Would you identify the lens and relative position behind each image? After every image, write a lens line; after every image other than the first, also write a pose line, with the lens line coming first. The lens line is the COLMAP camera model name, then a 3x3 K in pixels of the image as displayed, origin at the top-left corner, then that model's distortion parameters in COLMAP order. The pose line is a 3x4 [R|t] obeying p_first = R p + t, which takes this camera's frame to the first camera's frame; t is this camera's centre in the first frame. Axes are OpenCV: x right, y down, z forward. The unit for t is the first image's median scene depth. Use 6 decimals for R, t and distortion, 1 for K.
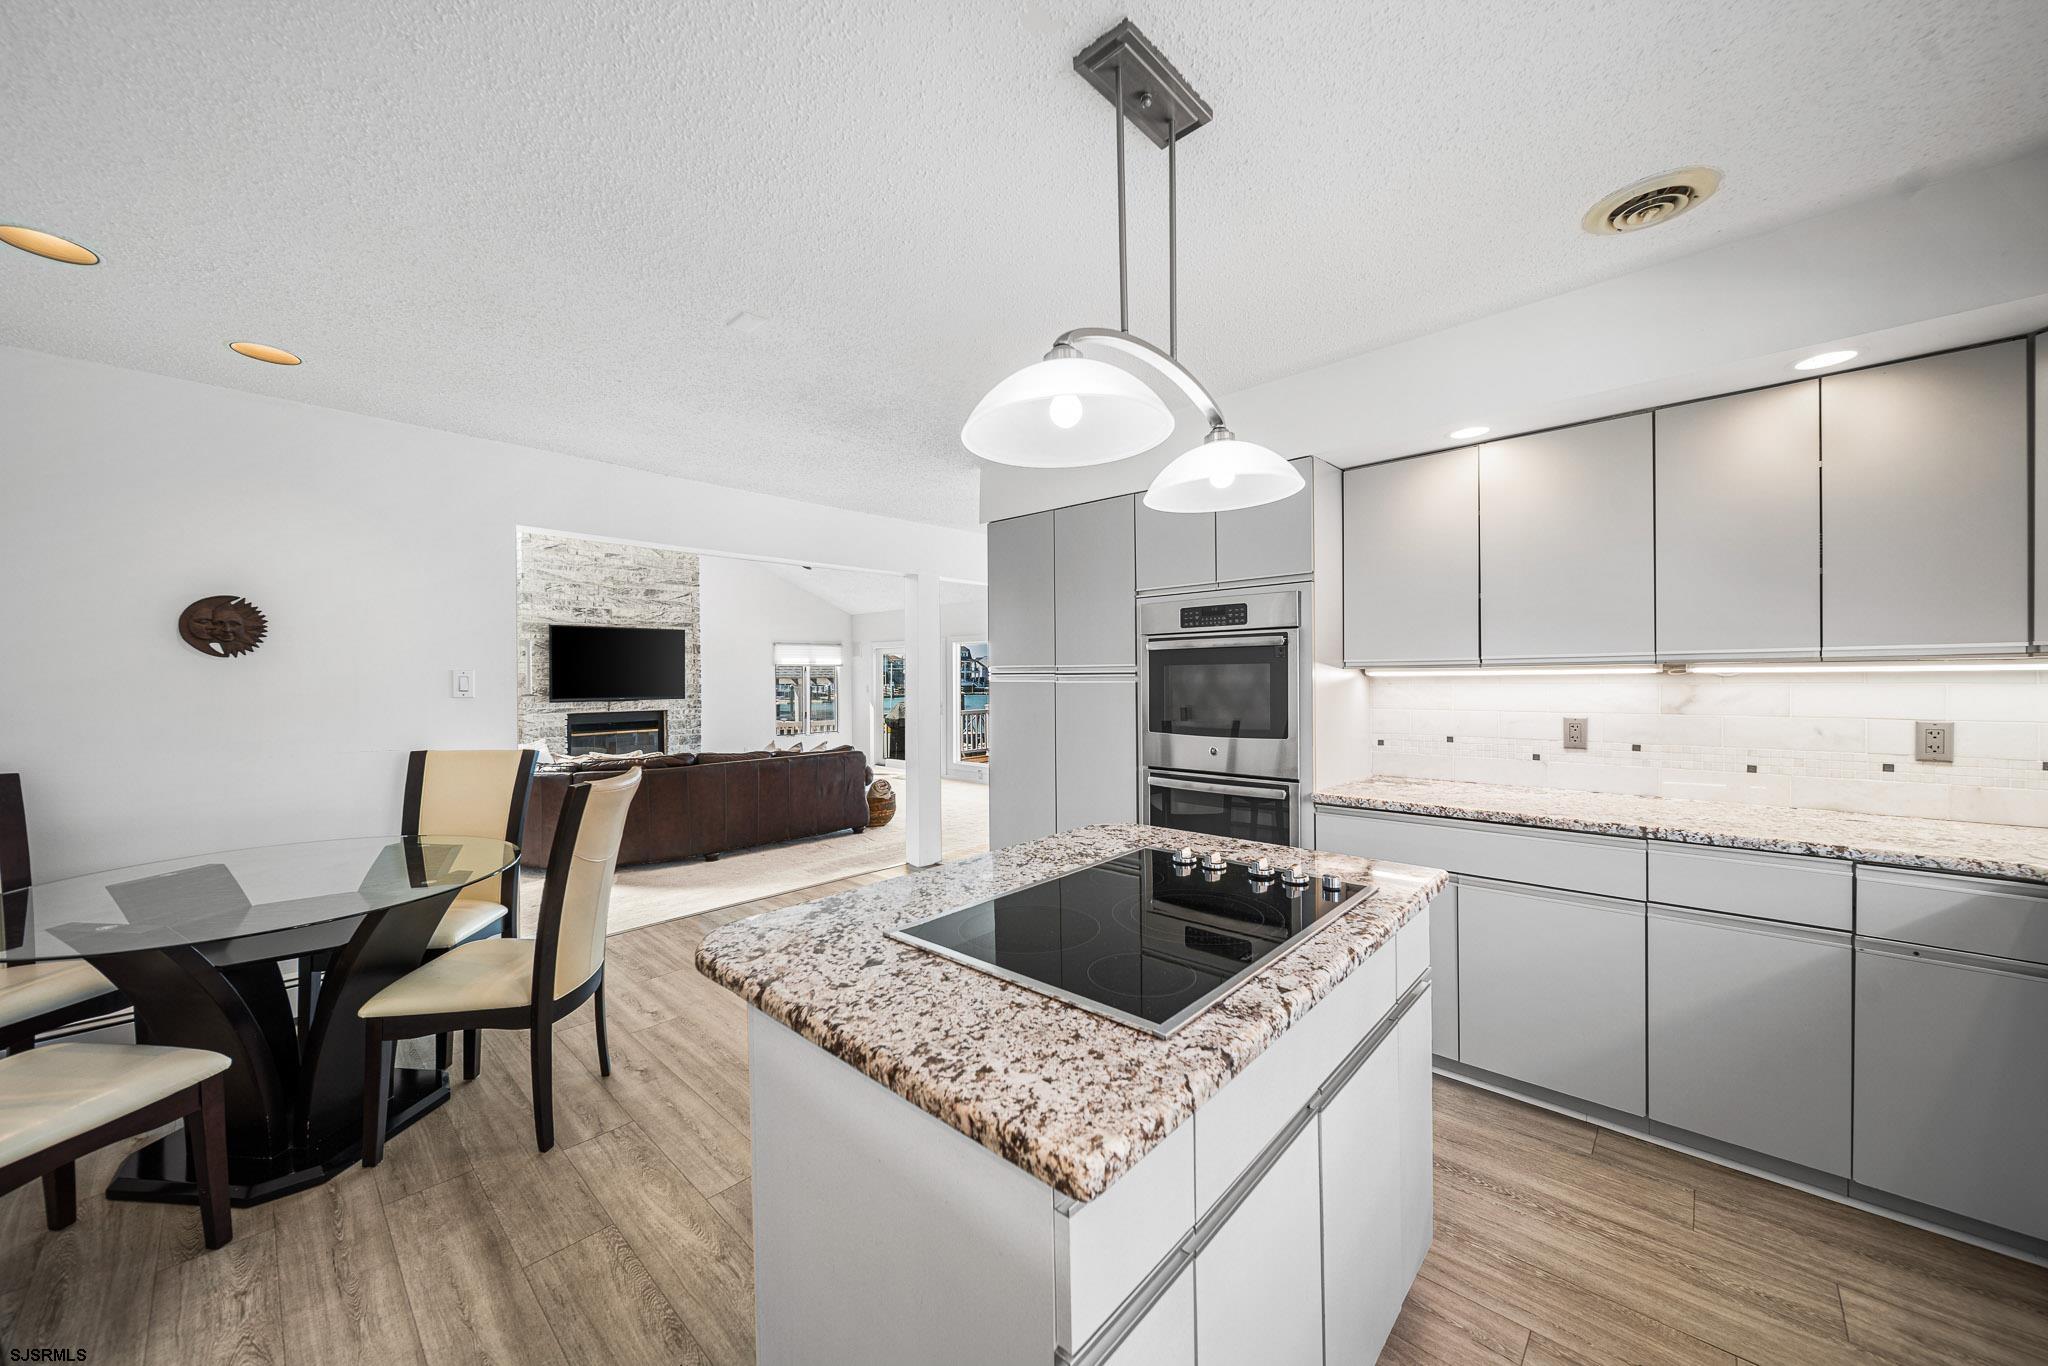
lens RADIAL K [[734.1, 0, 1024.0], [0, 734.1, 683.0], [0, 0, 1]] dist [-0.001637, -0.000137]
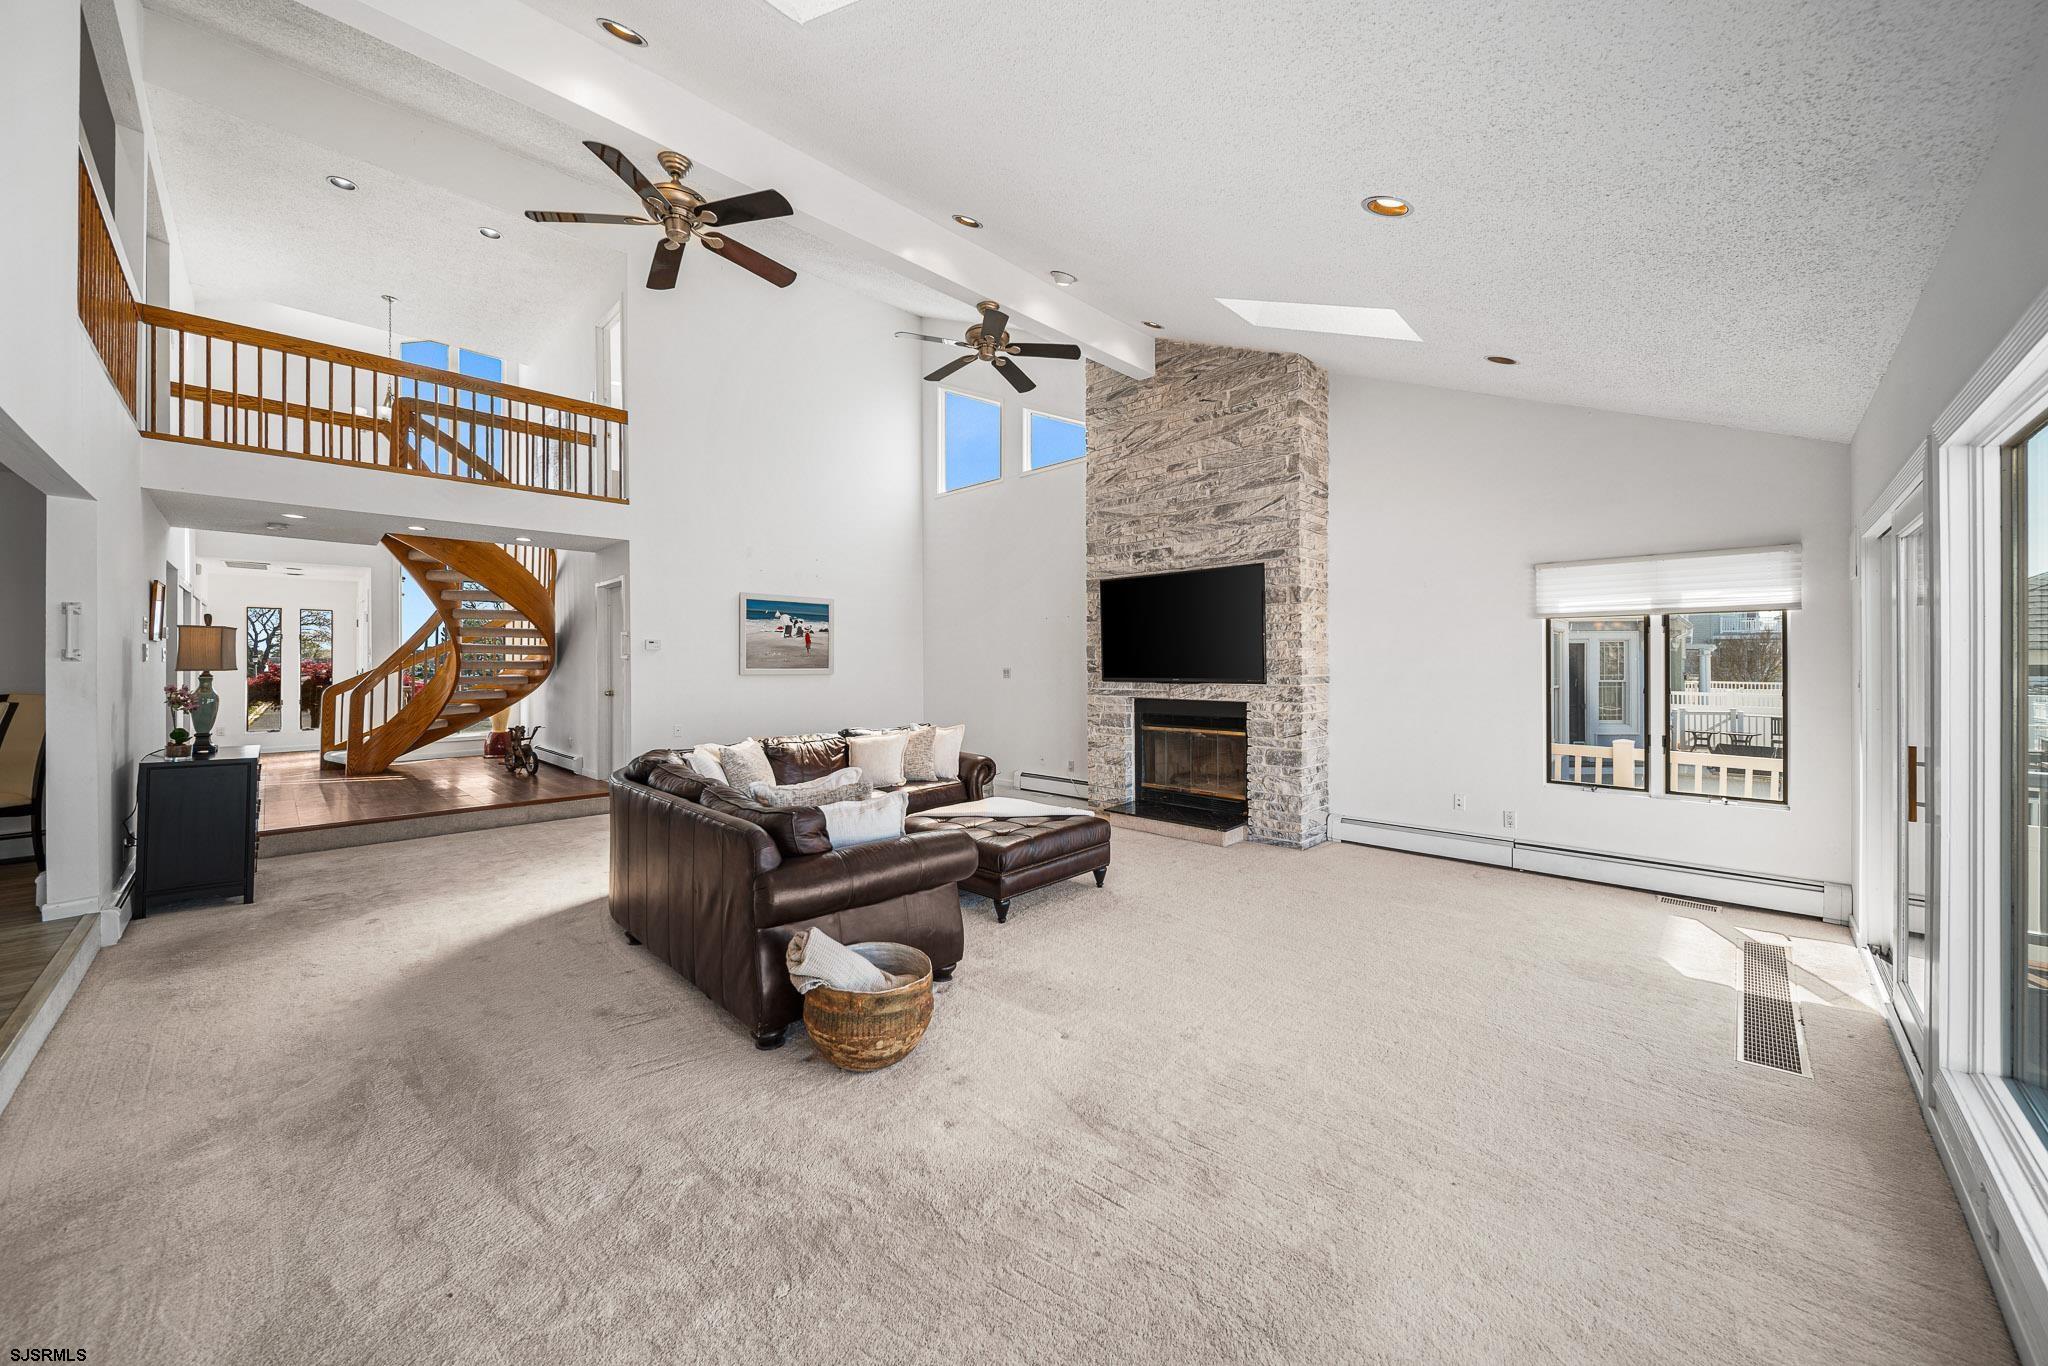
lens RADIAL K [[742.2, 0, 1026.5], [0, 742.2, 667.8], [0, 0, 1]] dist [-0.002421, -0.000140]
pose [[-0.033337, 0.011043, -0.999383, 0.127071], [-0.008555, 0.999899, 0.011334, 0.004059], [0.999408, 0.008927, -0.033239, 0.896825]]
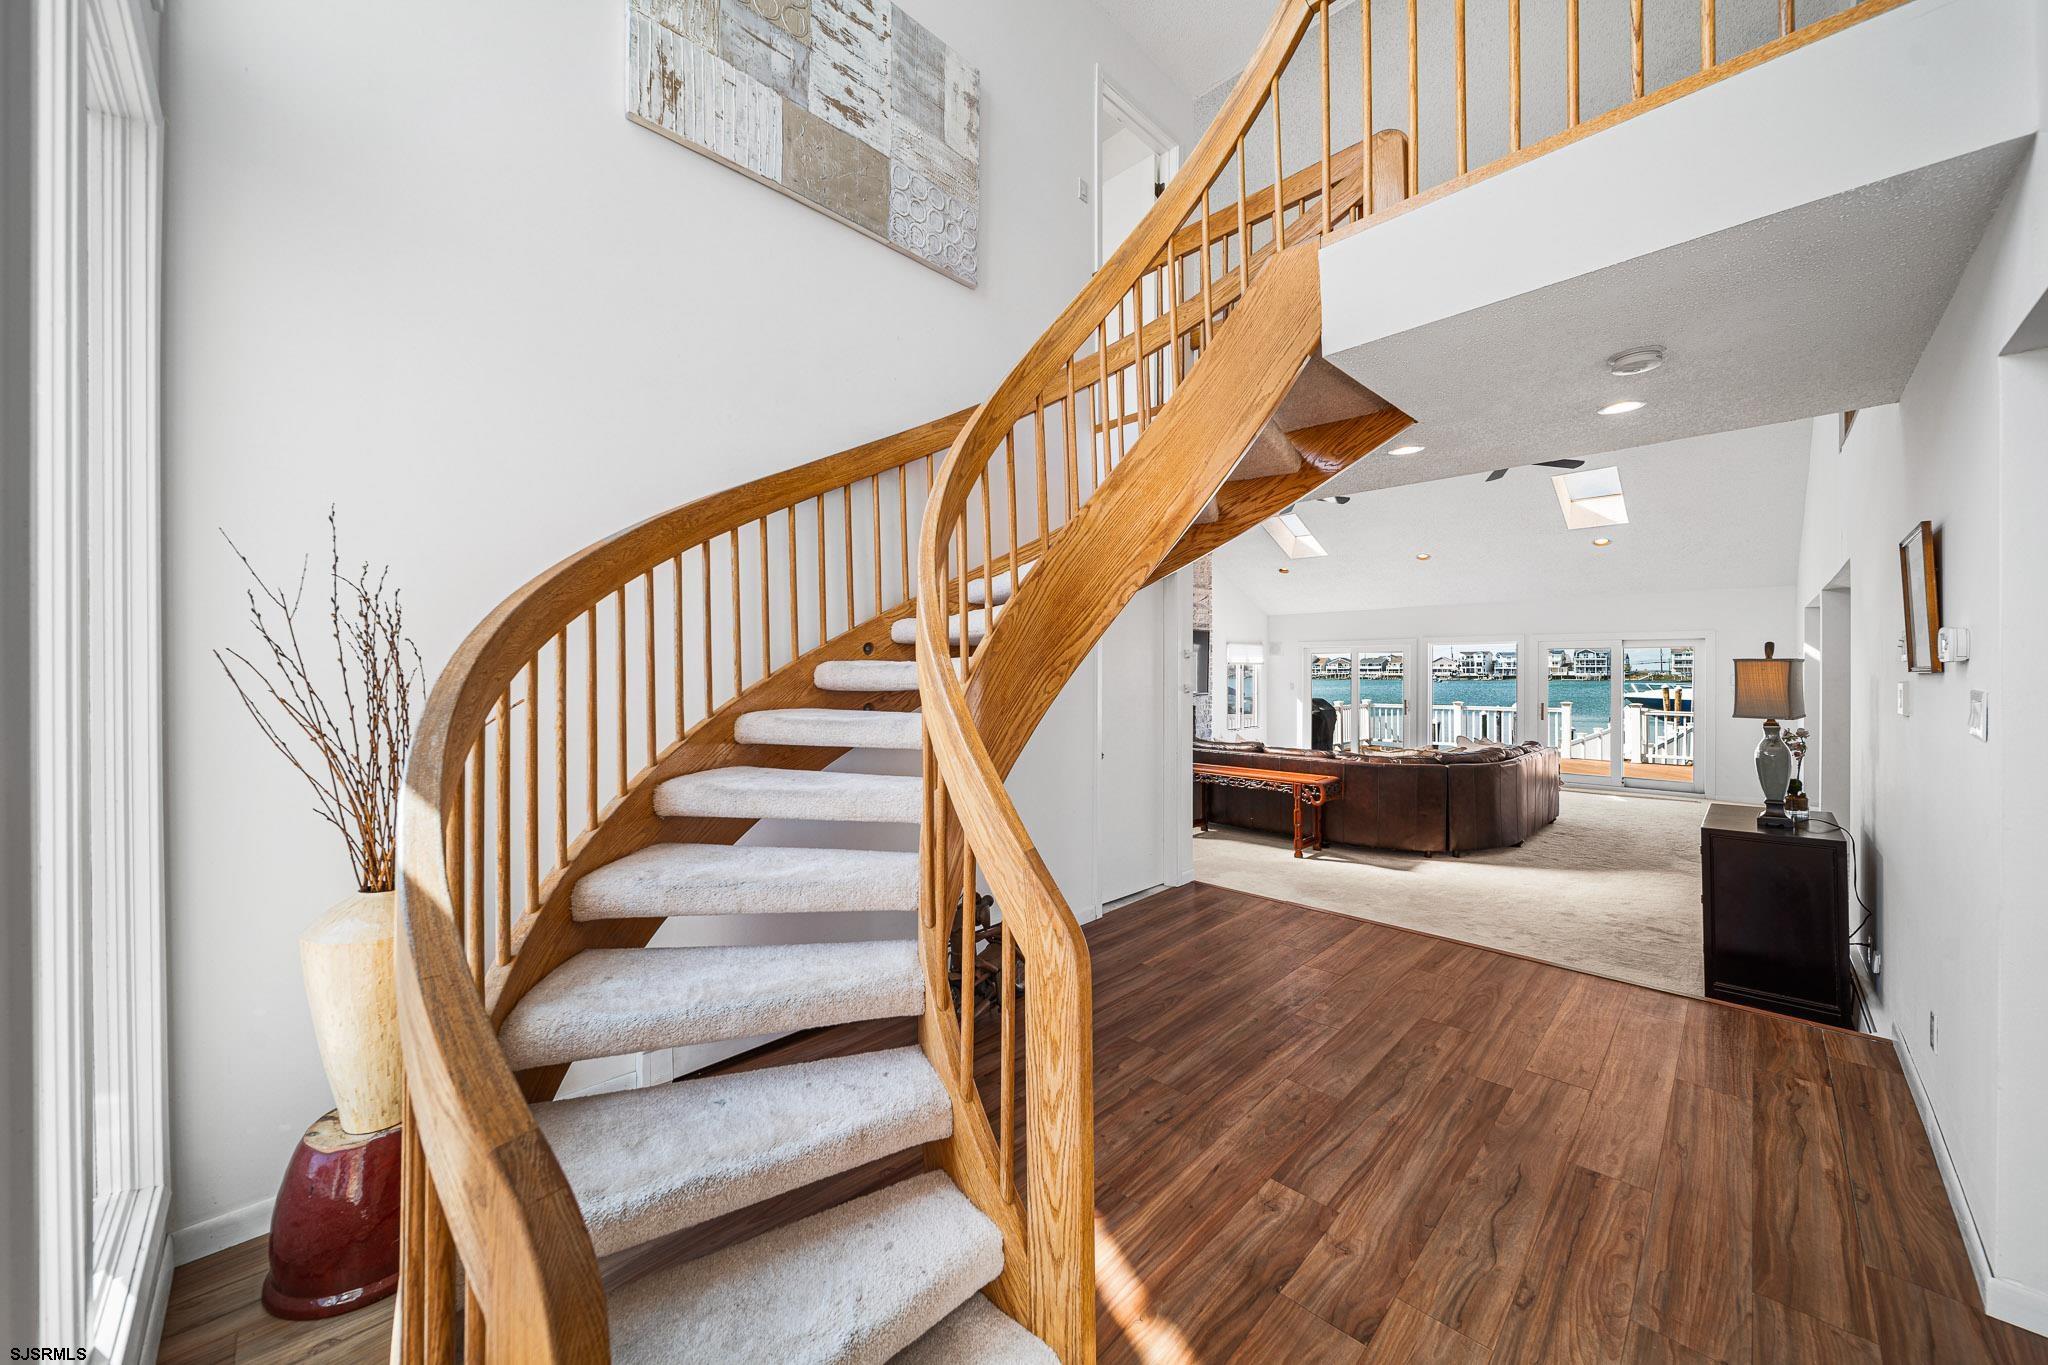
lens RADIAL K [[742.2, 0, 1026.5], [0, 742.2, 667.3], [0, 0, 1]] dist [-0.002421, -0.000140]
pose [[0.999267, 0.006833, -0.037658, -0.735559], [-0.007311, 0.999894, -0.012559, -0.003597], [0.037568, 0.012825, 0.999212, -0.089636]]
